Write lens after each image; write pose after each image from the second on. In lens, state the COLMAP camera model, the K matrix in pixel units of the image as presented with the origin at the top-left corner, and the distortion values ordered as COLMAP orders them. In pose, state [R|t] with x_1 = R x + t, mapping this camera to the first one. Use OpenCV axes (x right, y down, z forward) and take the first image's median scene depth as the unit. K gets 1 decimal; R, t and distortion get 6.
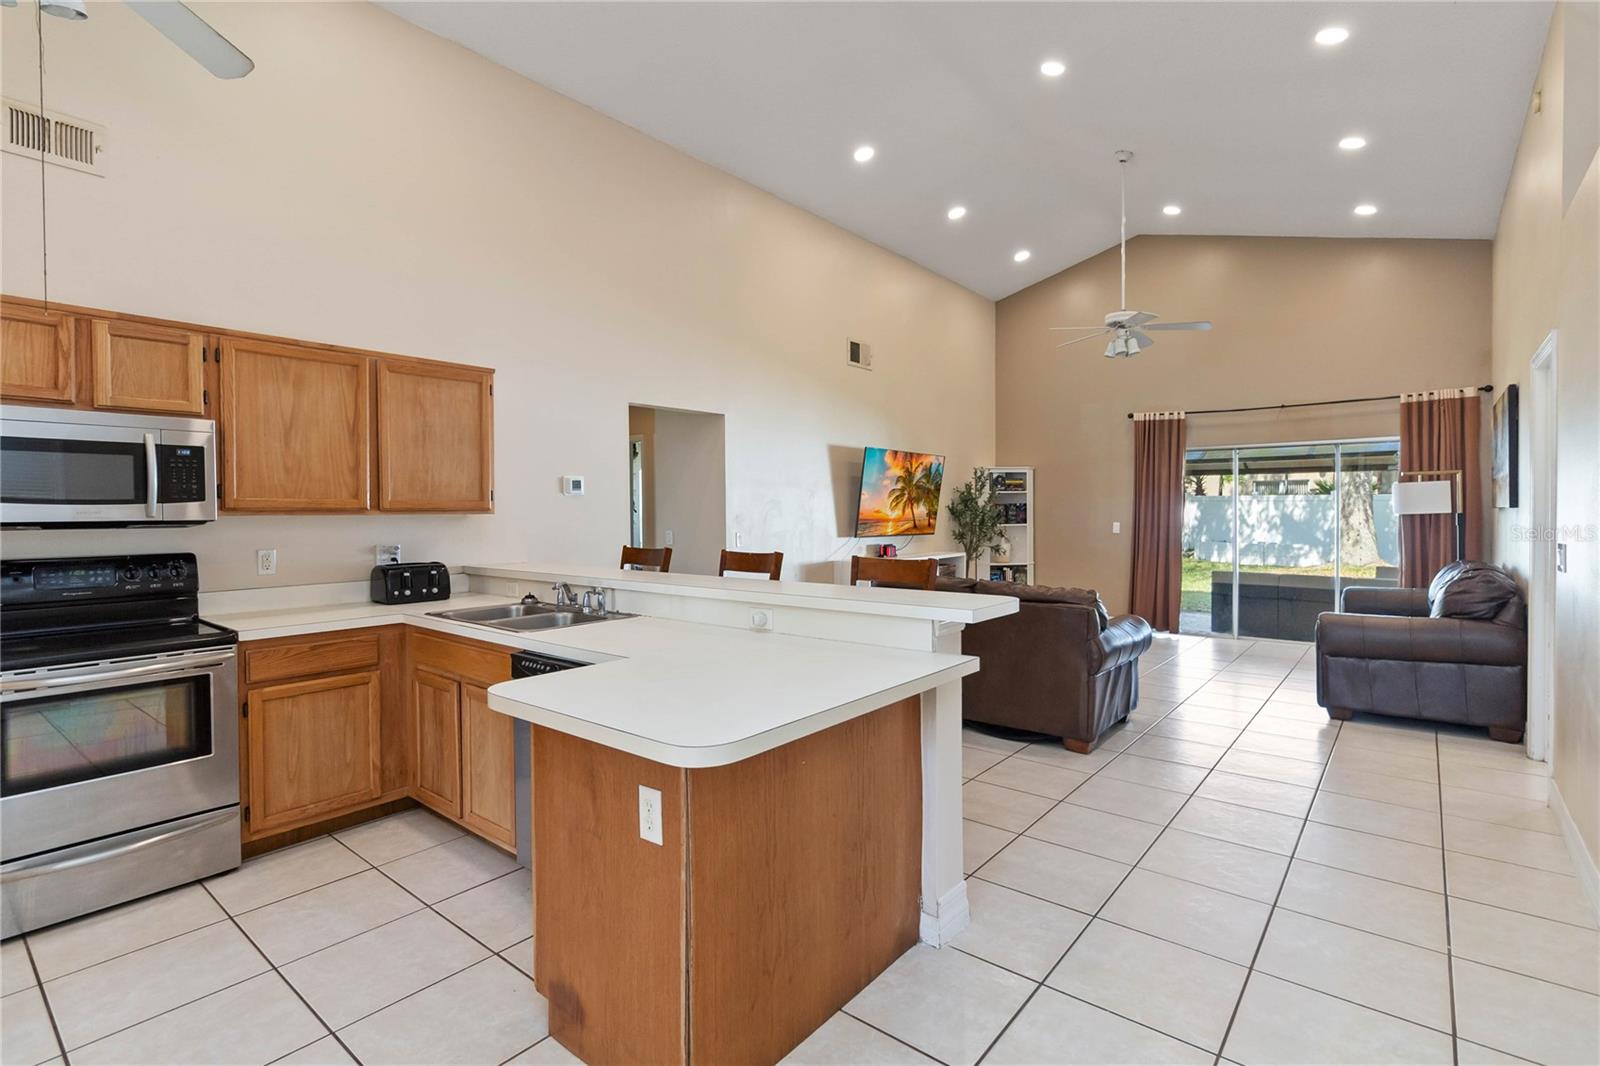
lens RADIAL K [[761.1, 0, 812.3], [0, 761.1, 518.8], [0, 0, 1]] dist [-0.000321, 0.000269]
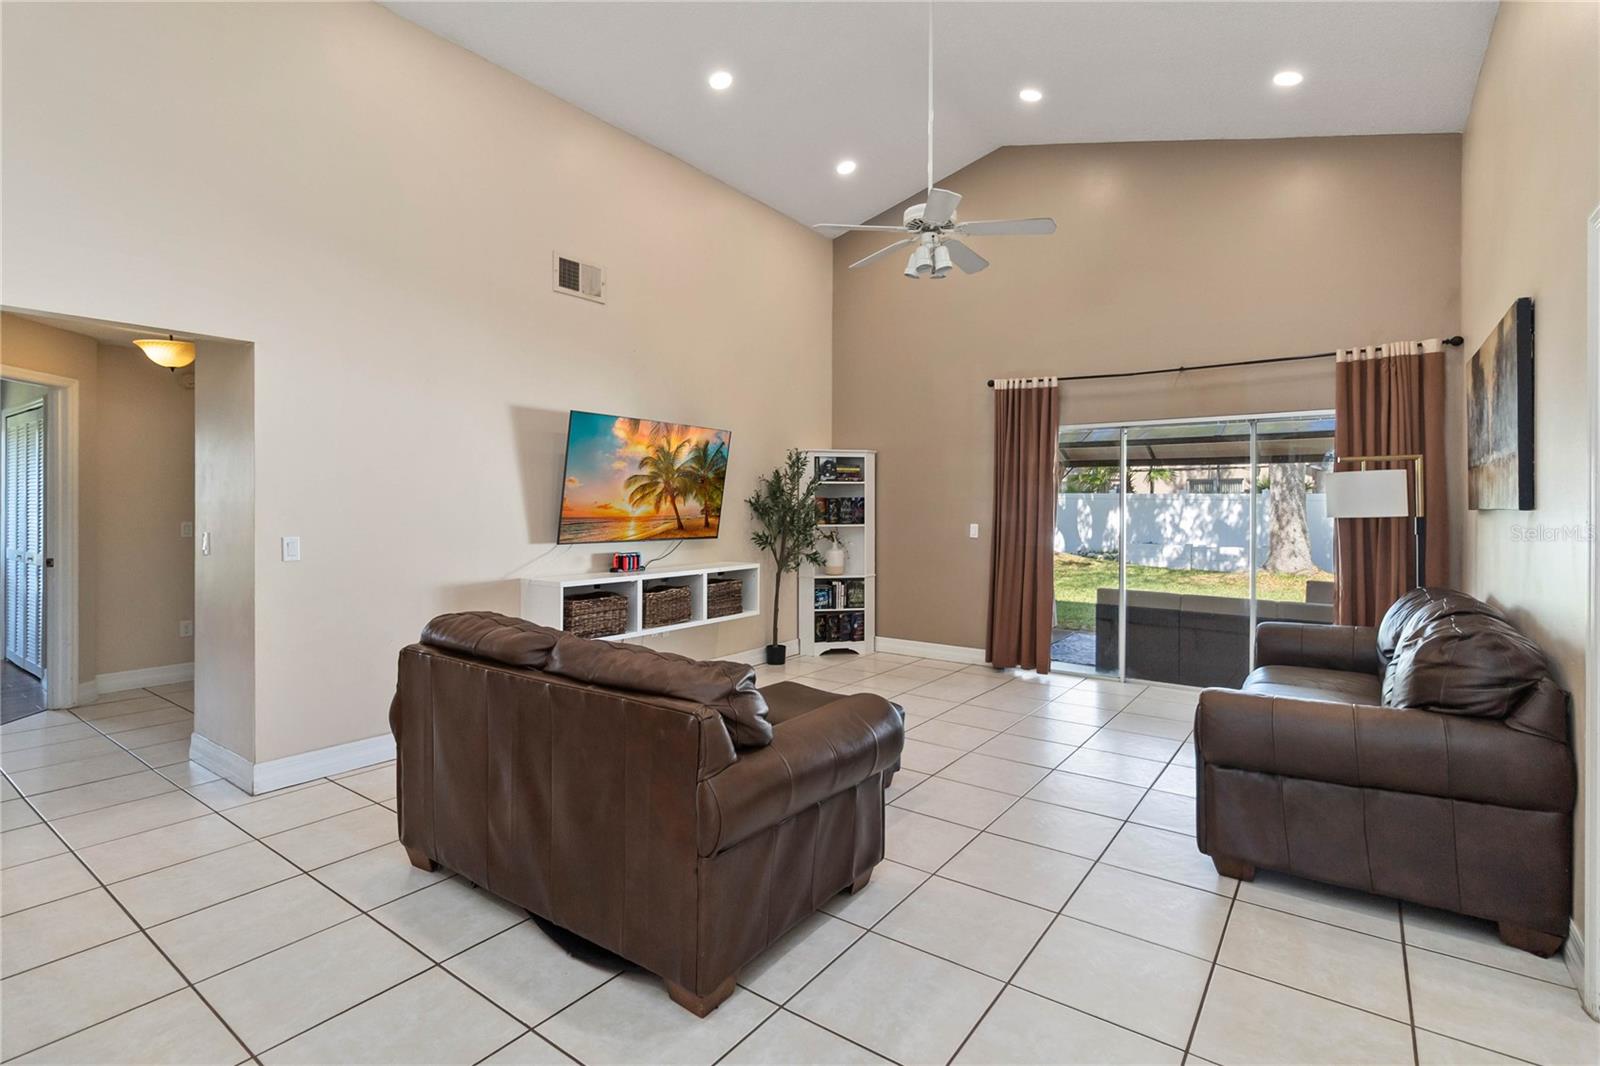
lens RADIAL K [[773.4, 0, 791.1], [0, 773.4, 506.0], [0, 0, 1]] dist [0.001648, 0.000759]
pose [[0.998837, 0.010289, 0.047101, 0.372047], [-0.009829, 0.999902, -0.009999, -0.007514], [-0.047199, 0.009524, 0.998840, 0.486540]]
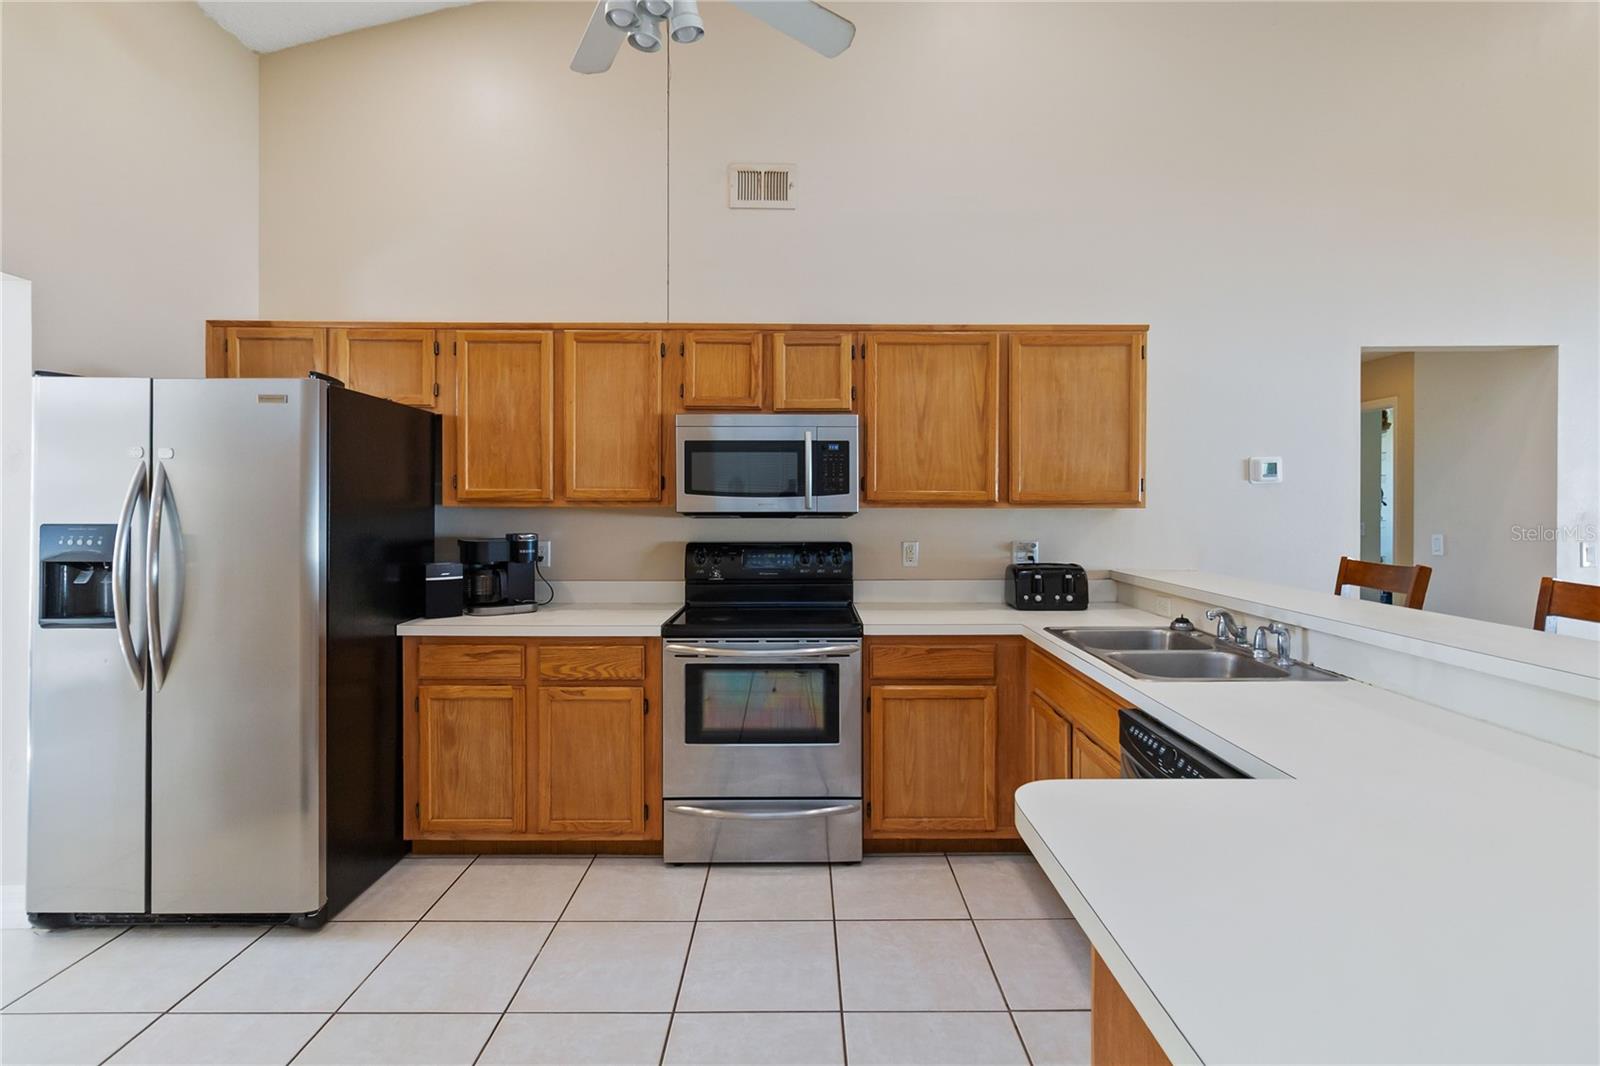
lens RADIAL K [[773.4, 0, 791.1], [0, 773.4, 506.0], [0, 0, 1]] dist [0.001648, 0.000759]
pose [[0.622873, 0.012084, -0.782229, -0.016363], [-0.013891, 0.999894, 0.004386, -0.006858], [0.782199, 0.008134, 0.622975, 0.197737]]
